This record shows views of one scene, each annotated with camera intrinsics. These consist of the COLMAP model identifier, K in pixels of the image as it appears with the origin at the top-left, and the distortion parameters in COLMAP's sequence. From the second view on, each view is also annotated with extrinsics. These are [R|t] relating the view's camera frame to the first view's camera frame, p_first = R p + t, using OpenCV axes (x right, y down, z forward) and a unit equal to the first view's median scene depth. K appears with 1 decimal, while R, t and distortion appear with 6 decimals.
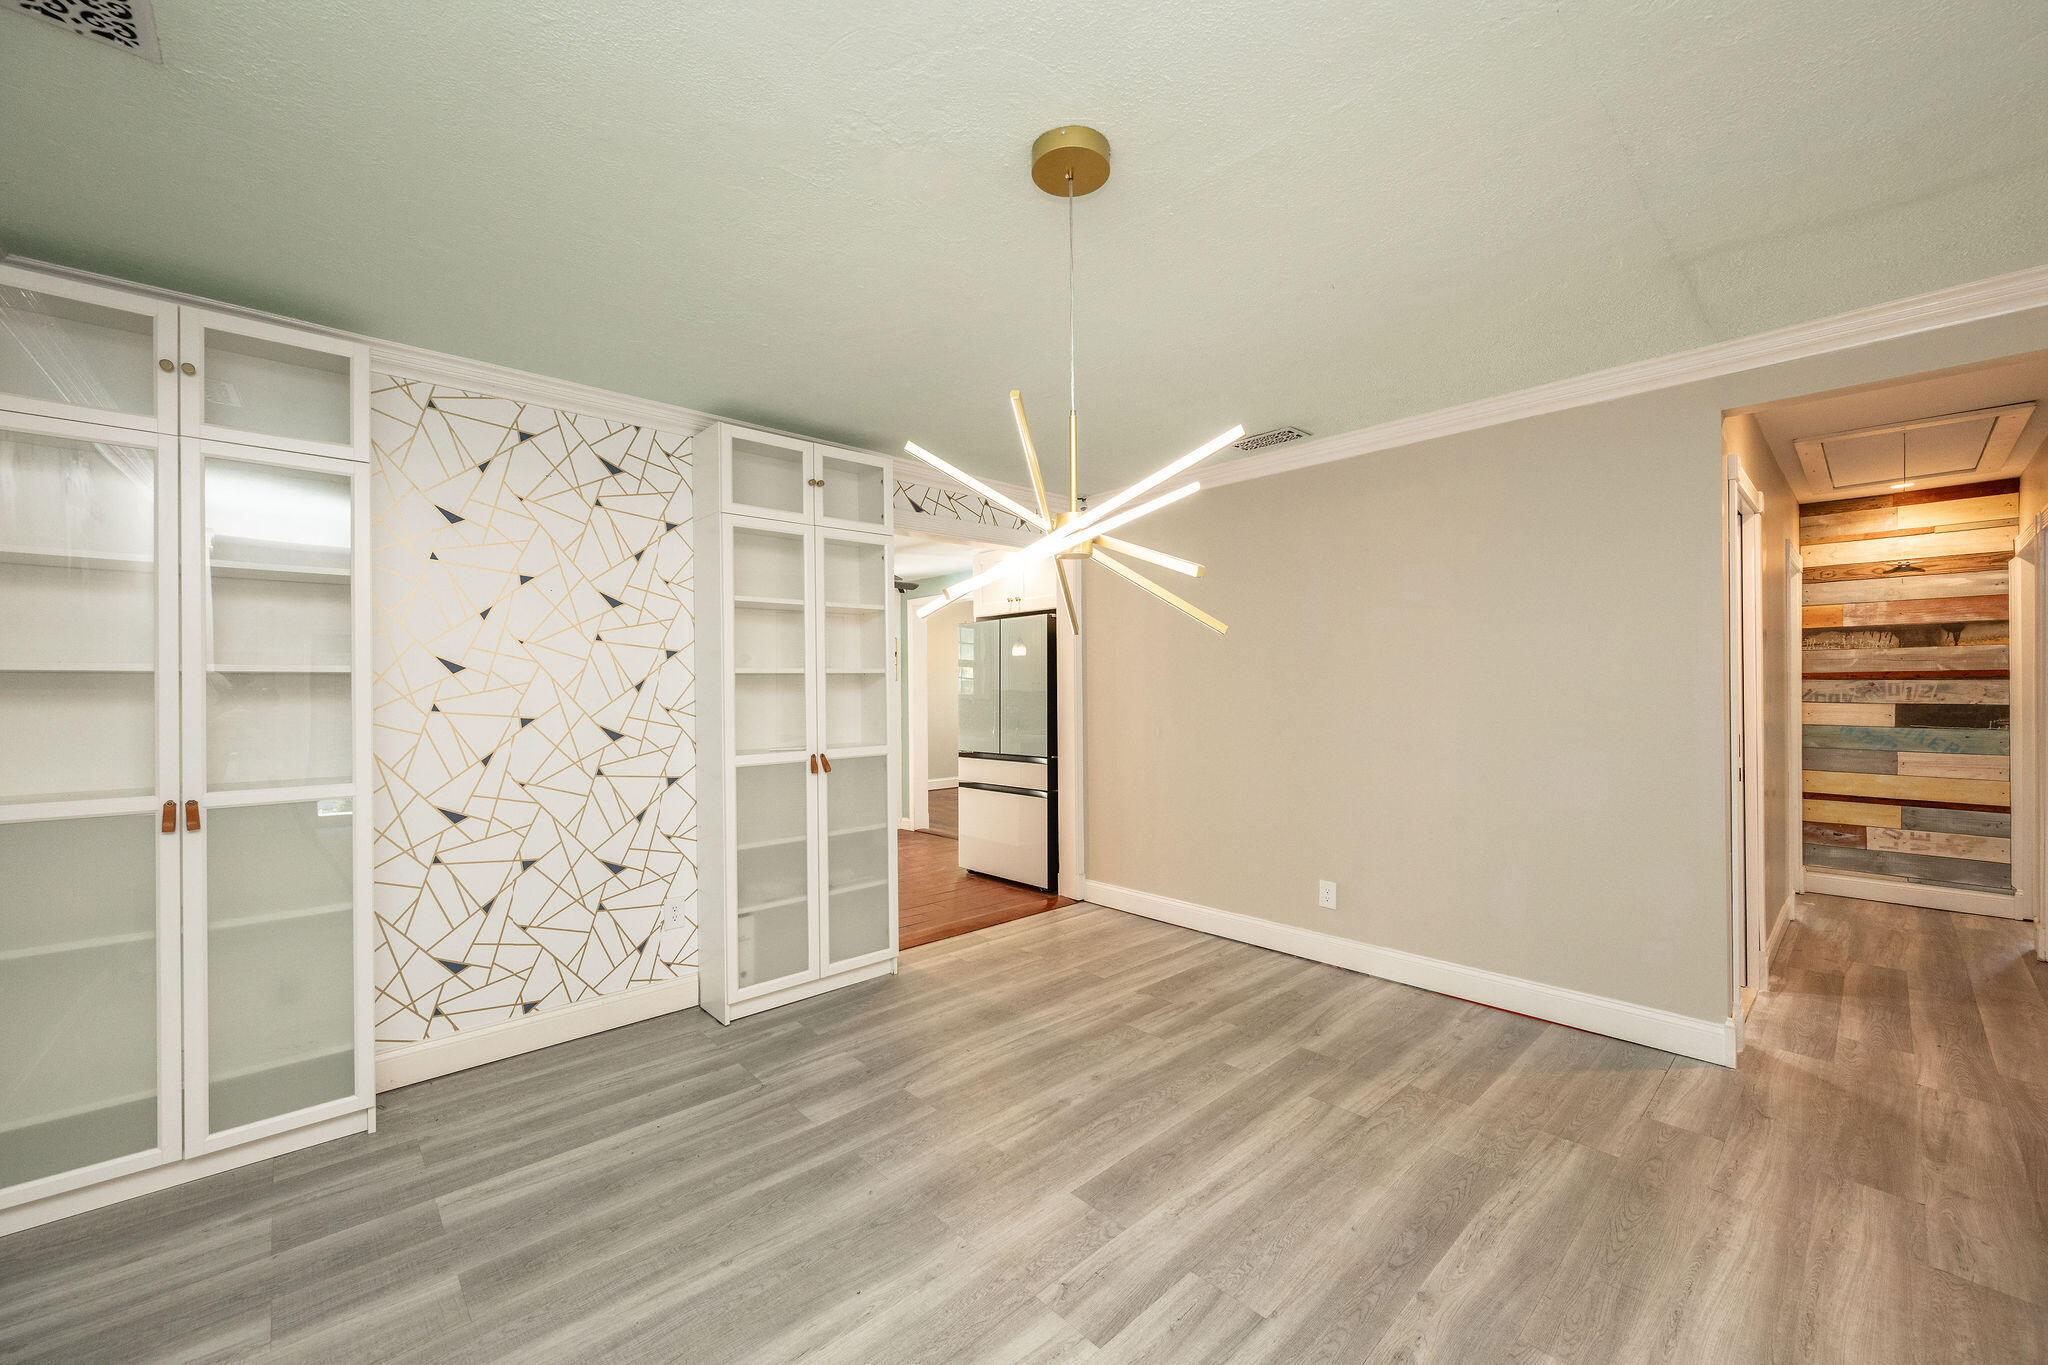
lens RADIAL K [[801.3, 0, 1024.8], [0, 801.3, 687.5], [0, 0, 1]] dist [0.000119, -0.000261]
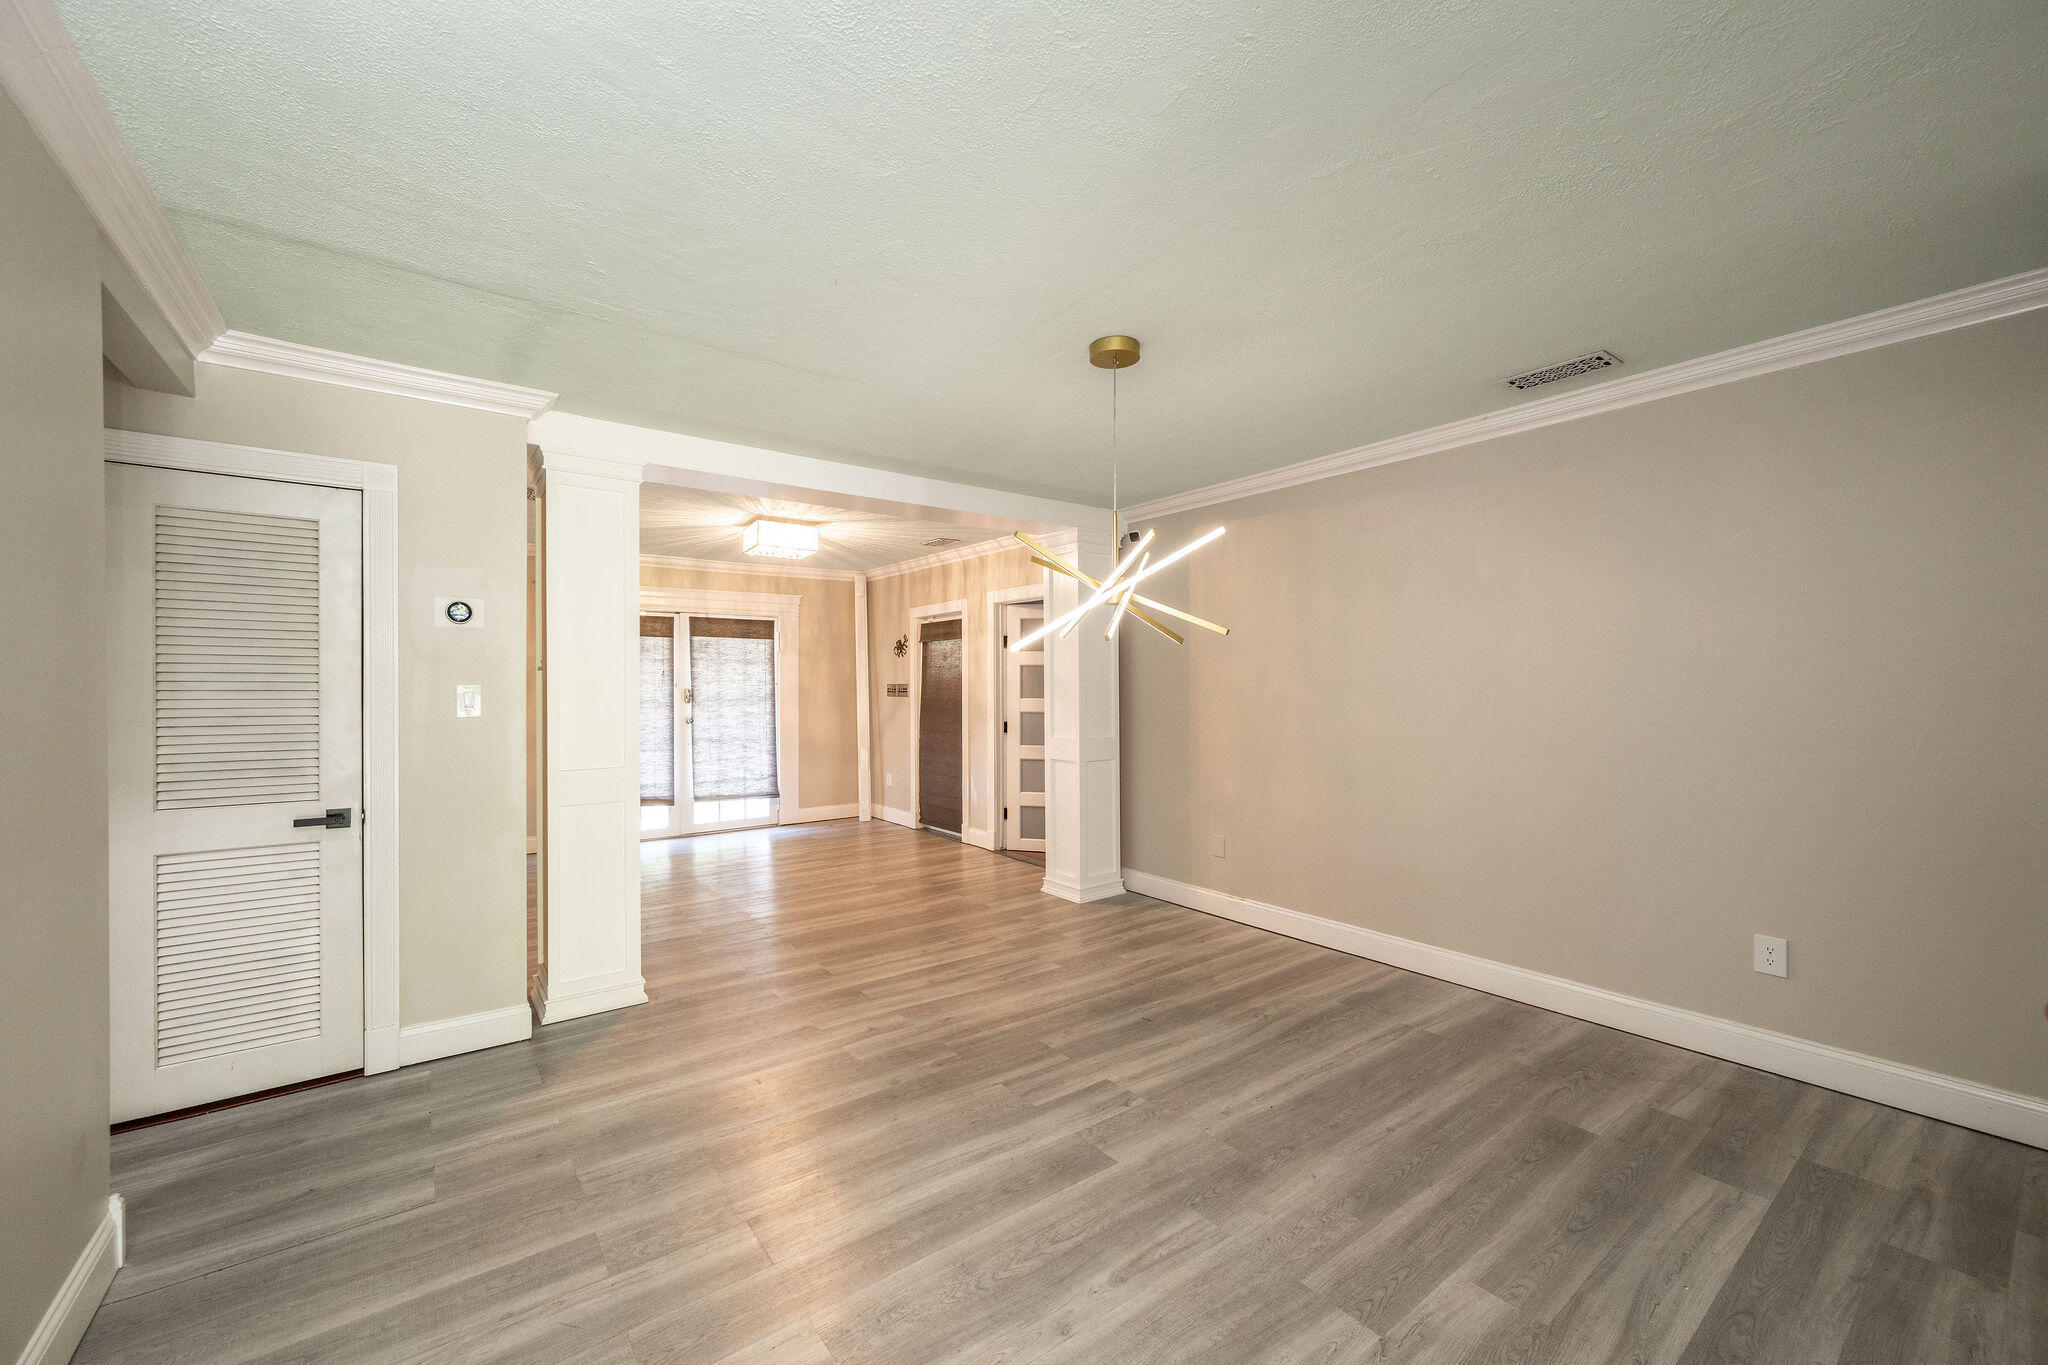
lens RADIAL K [[801.3, 0, 1024.8], [0, 801.3, 687.5], [0, 0, 1]] dist [0.000119, -0.000261]
pose [[-0.994969, 0.014007, 0.099204, 0.064146], [0.014024, 0.999902, -0.000524, -0.001879], [-0.099202, 0.000870, -0.995067, 1.998299]]
